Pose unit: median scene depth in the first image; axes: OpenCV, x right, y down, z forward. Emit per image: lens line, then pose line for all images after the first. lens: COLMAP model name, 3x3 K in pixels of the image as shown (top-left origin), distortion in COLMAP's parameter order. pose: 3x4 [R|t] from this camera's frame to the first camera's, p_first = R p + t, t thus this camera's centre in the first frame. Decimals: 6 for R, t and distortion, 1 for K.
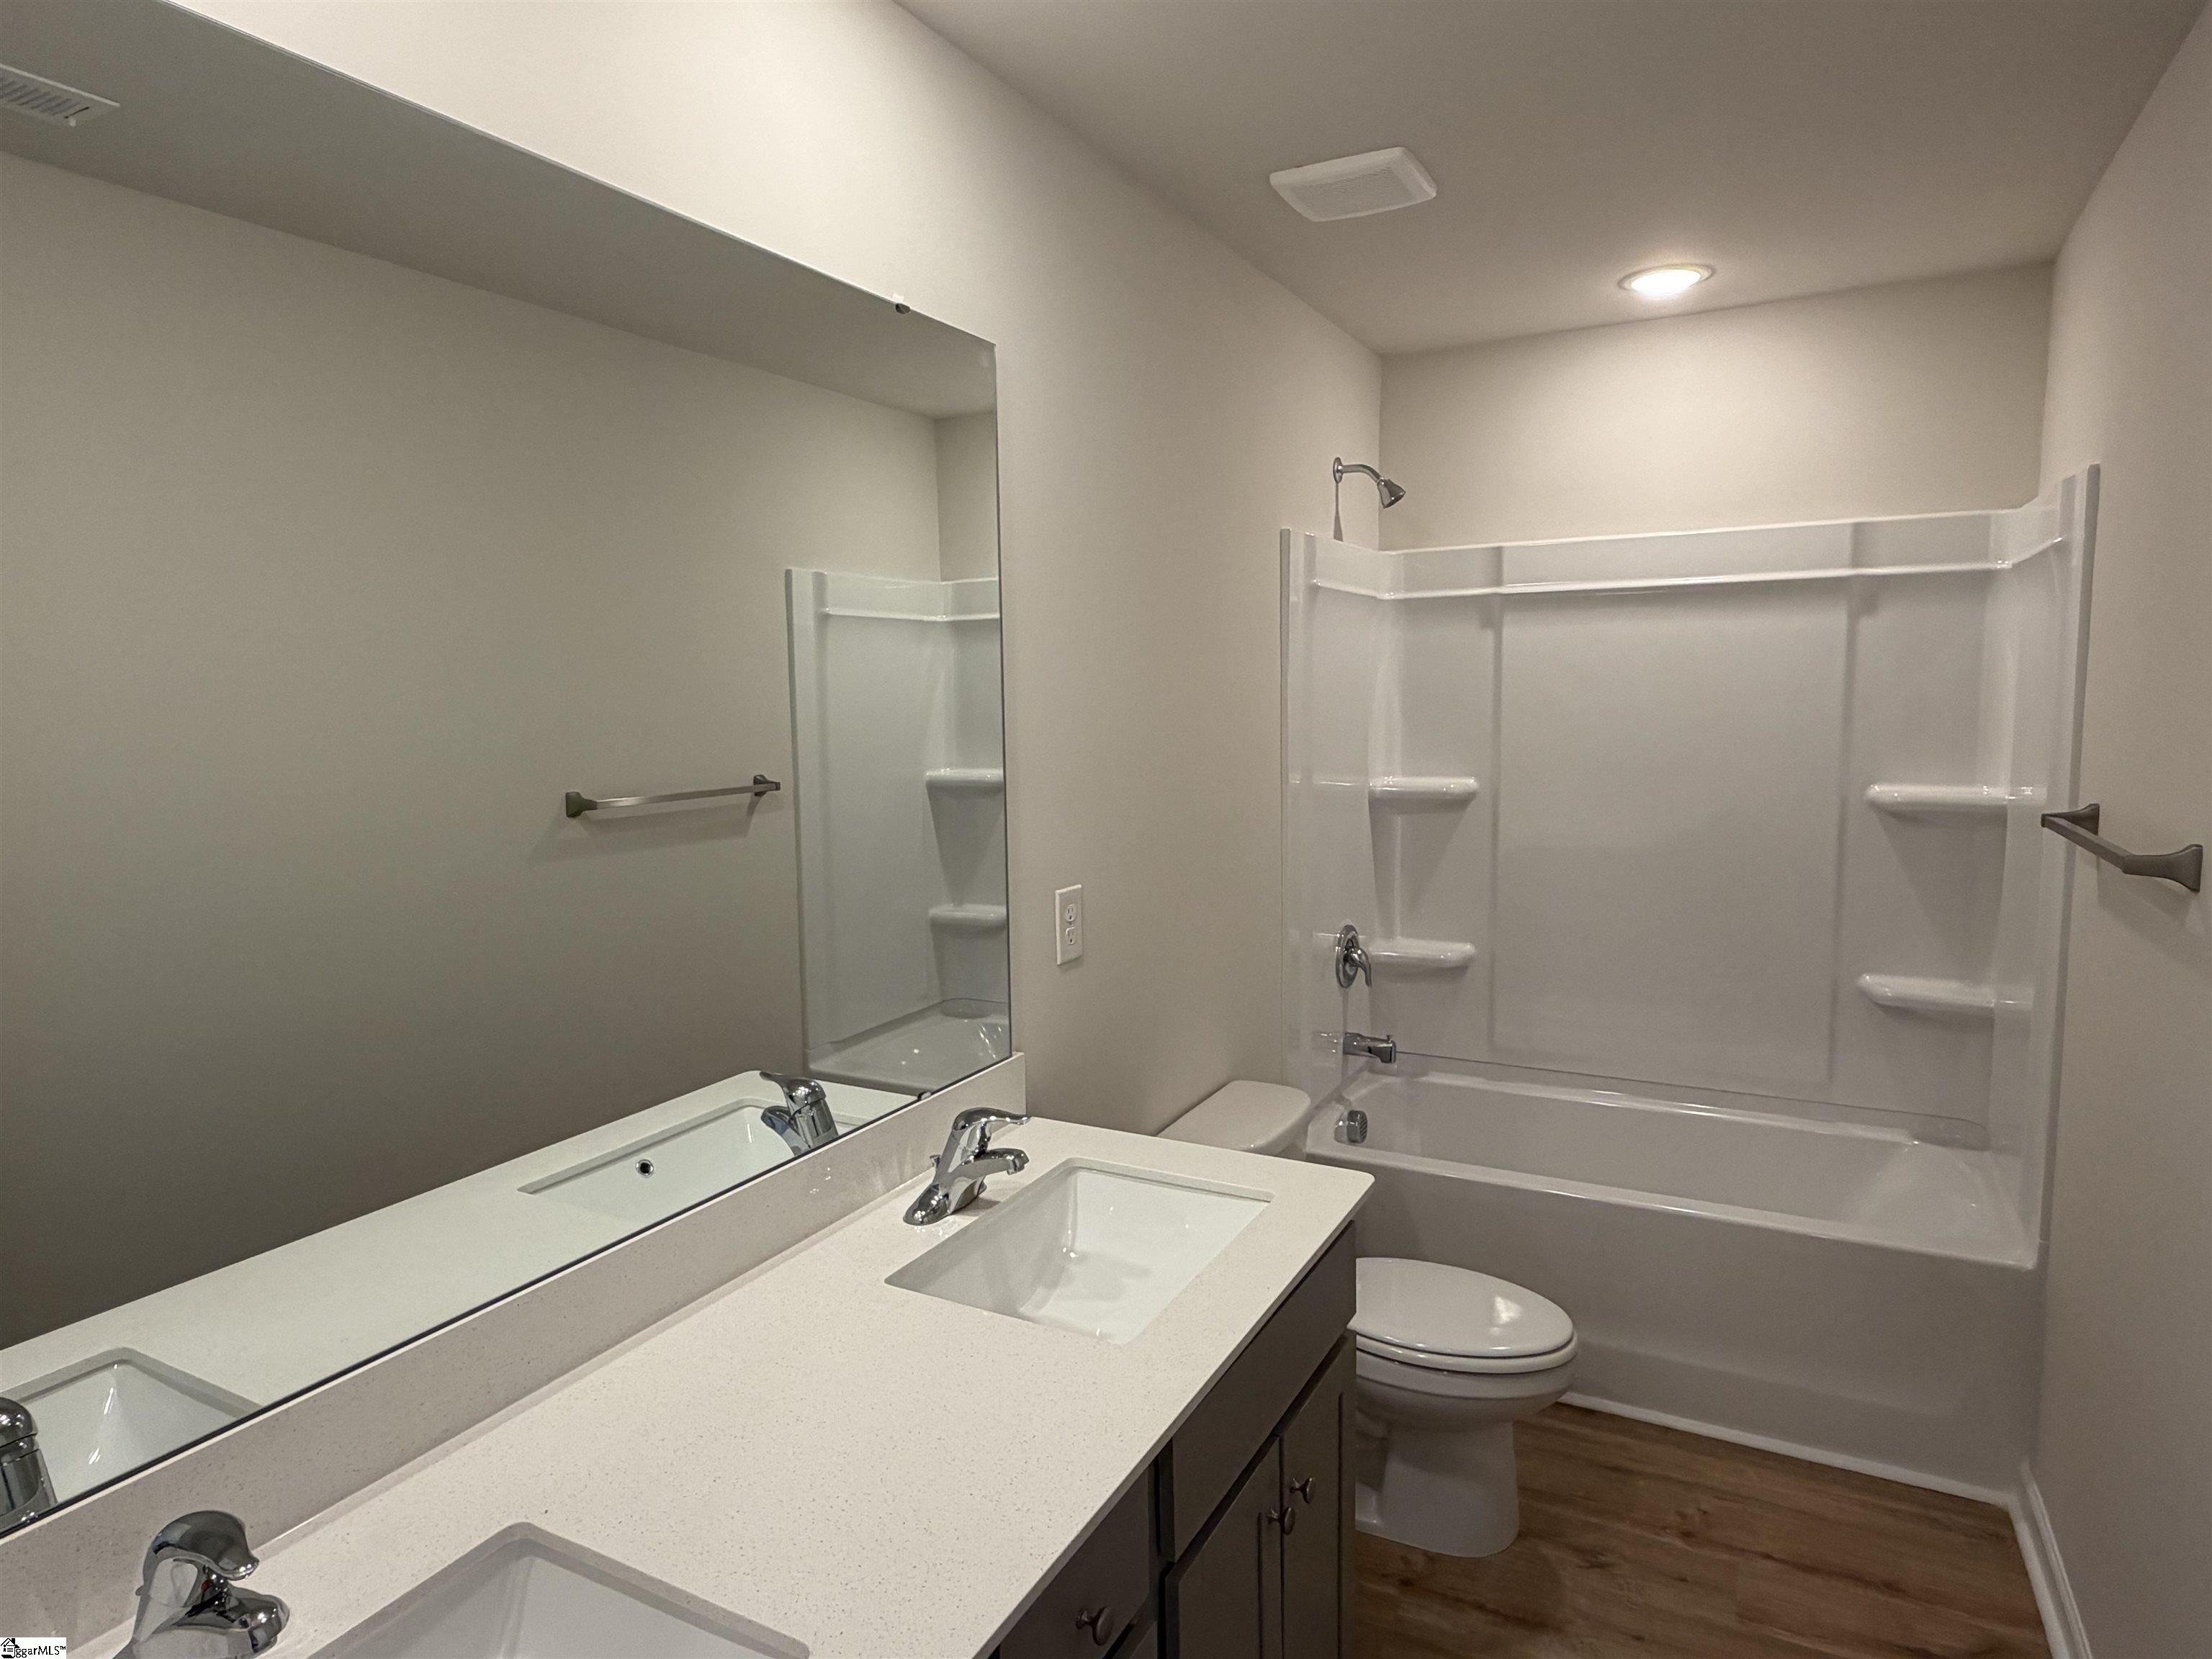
lens RADIAL K [[1283.7, 0, 1101.9], [0, 1283.7, 798.5], [0, 0, 1]] dist [0.001624, -0.000109]
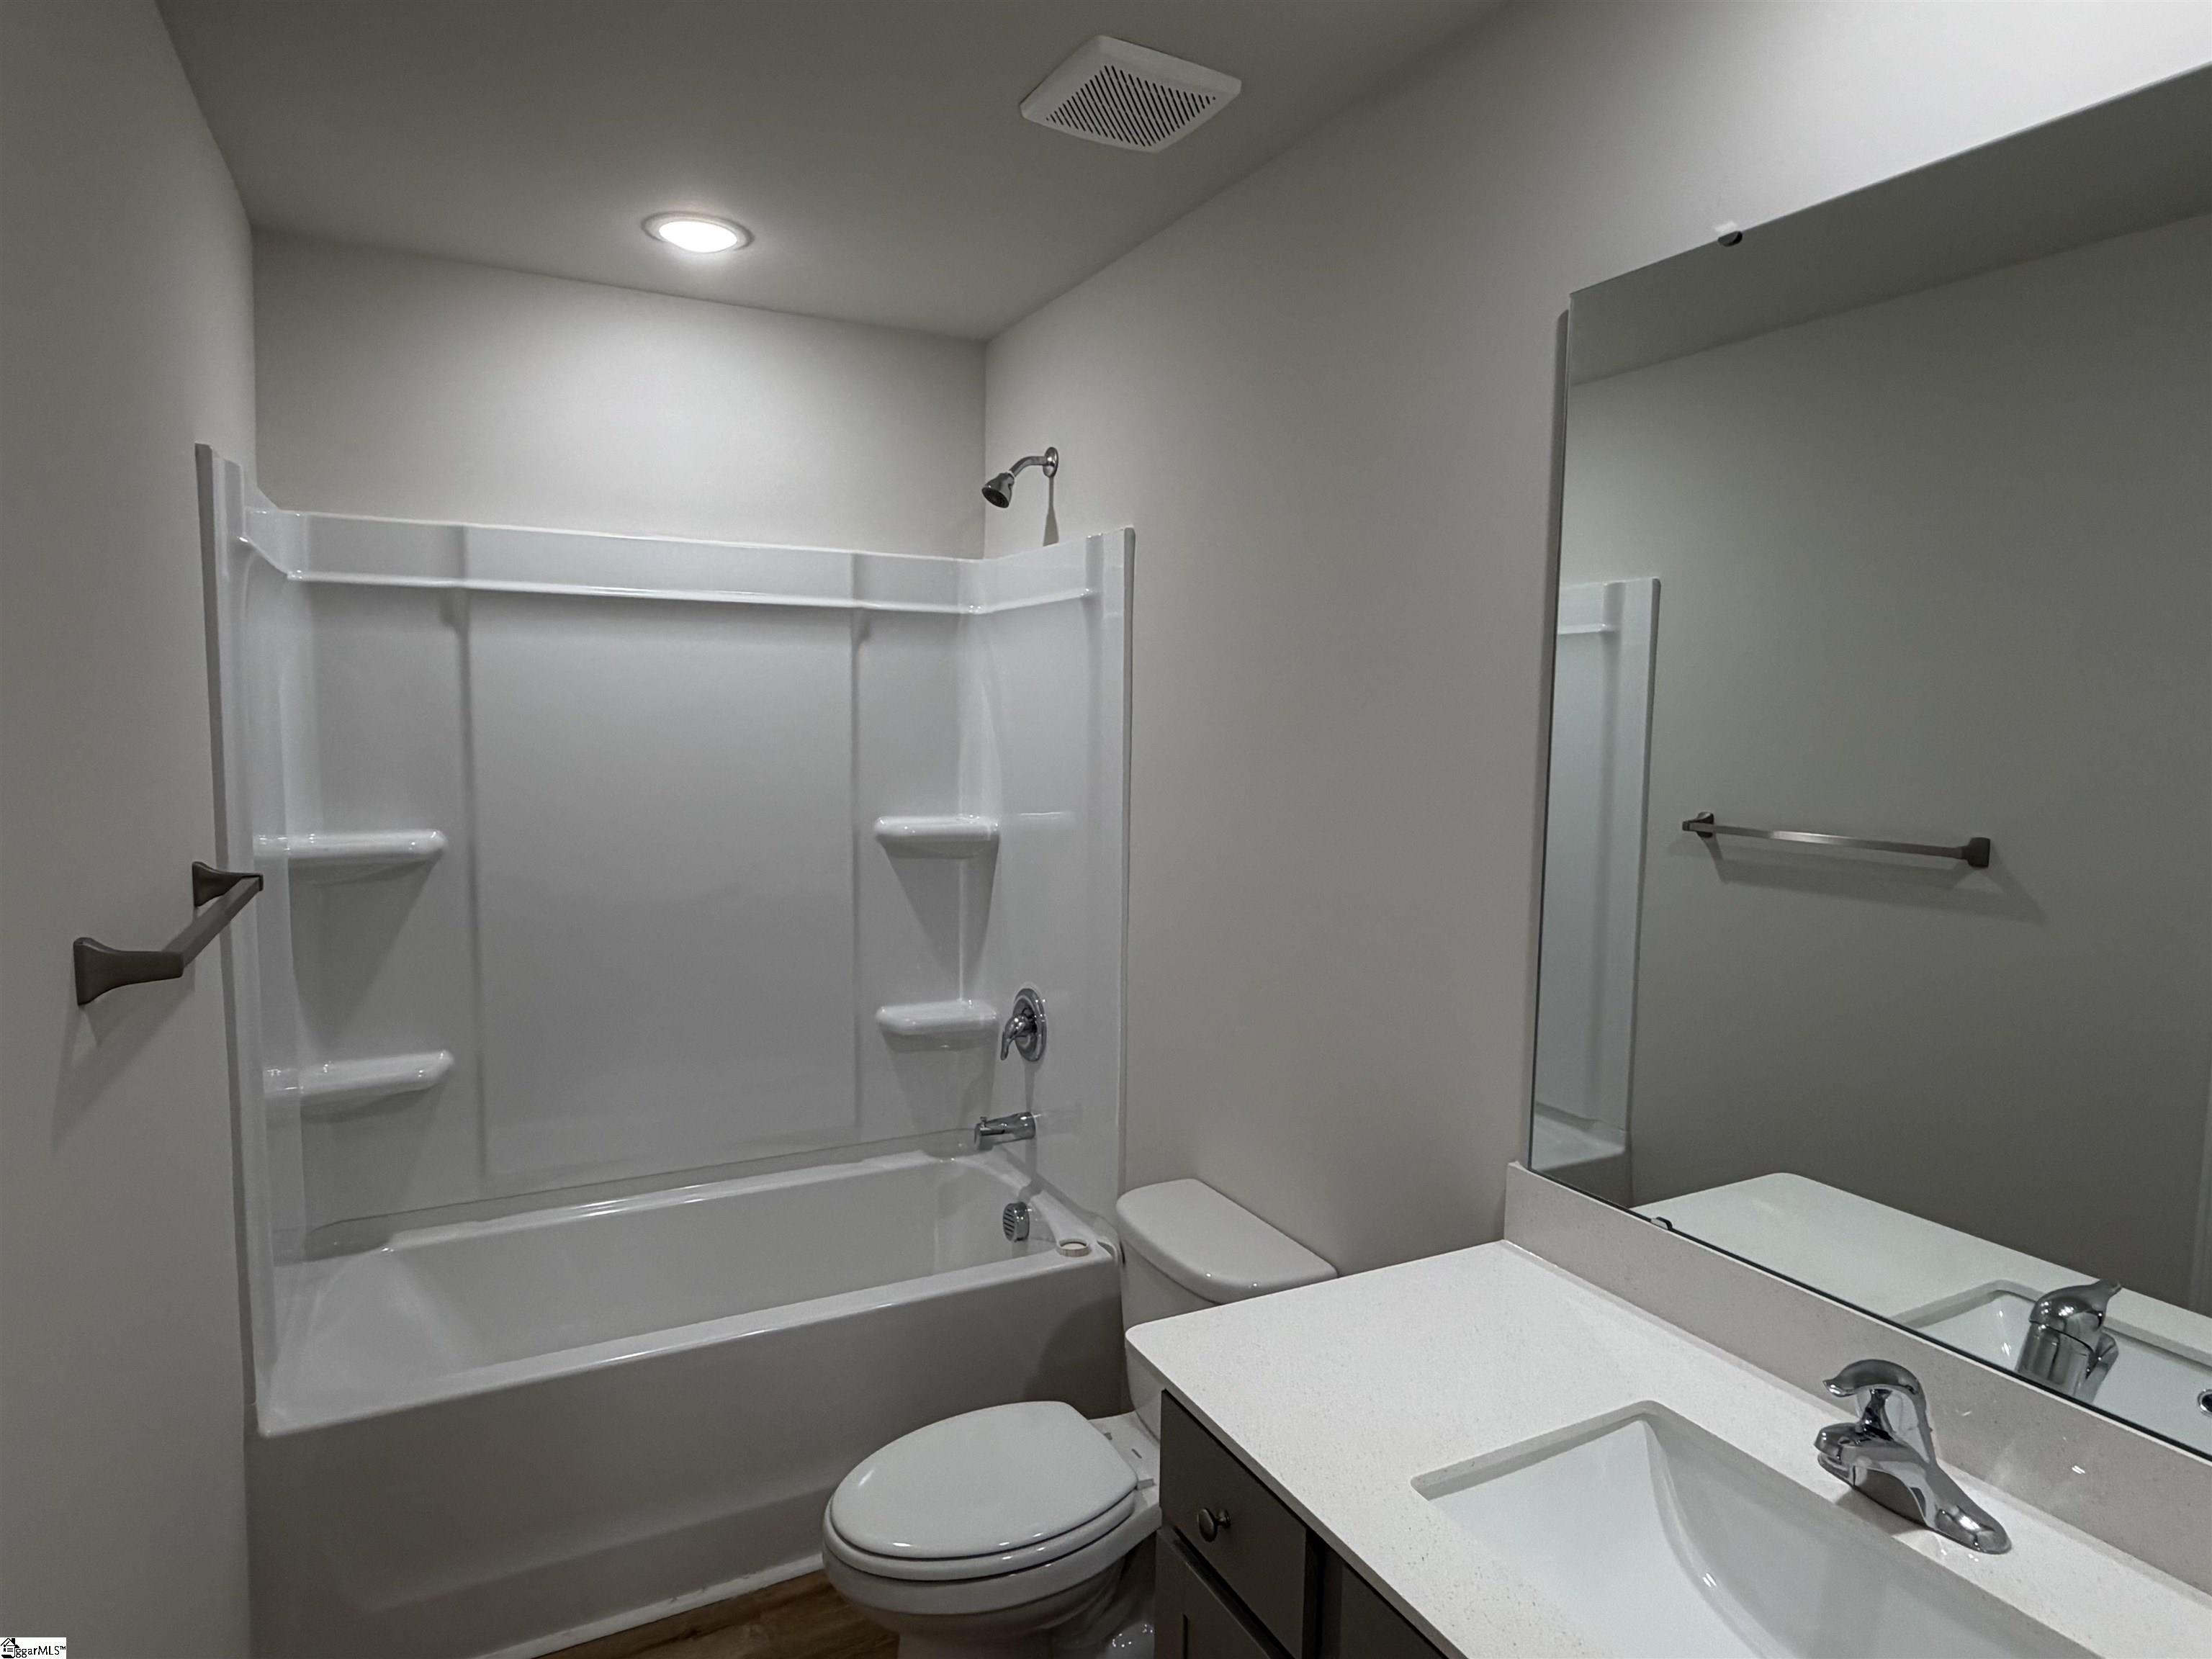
lens RADIAL K [[1273.1, 0, 1106.0], [0, 1273.1, 829.5], [0, 0, 1]] dist [0.003038, -0.000168]
pose [[0.554556, -0.054779, 0.830341, -0.128255], [0.048521, 0.998262, 0.033451, -0.026609], [-0.830731, 0.021738, 0.556250, 0.300447]]
